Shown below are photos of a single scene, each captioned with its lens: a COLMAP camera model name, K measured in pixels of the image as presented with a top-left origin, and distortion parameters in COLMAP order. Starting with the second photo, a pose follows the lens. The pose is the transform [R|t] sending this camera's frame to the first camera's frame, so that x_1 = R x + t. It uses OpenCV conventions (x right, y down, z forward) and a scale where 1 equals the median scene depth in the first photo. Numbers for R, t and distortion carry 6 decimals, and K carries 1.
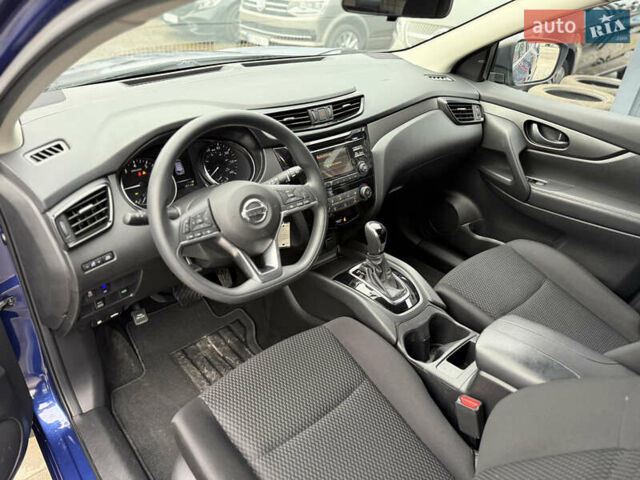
lens RADIAL K [[455.9, 0, 324.7], [0, 455.9, 241.5], [0, 0, 1]] dist [0.047384, -0.054963]
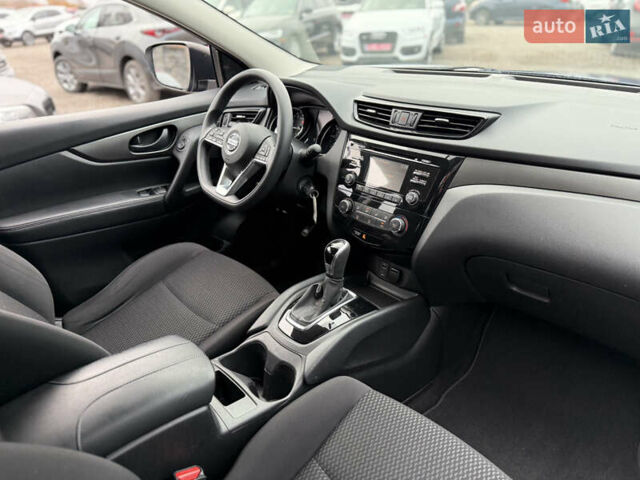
lens RADIAL K [[455.9, 0, 322.1], [0, 455.9, 241.0], [0, 0, 1]] dist [0.047384, -0.054963]
pose [[0.022318, 0.409652, -0.911969, 0.810736], [-0.502958, 0.792955, 0.343883, -0.290814], [0.864023, 0.451007, 0.223735, 0.719382]]
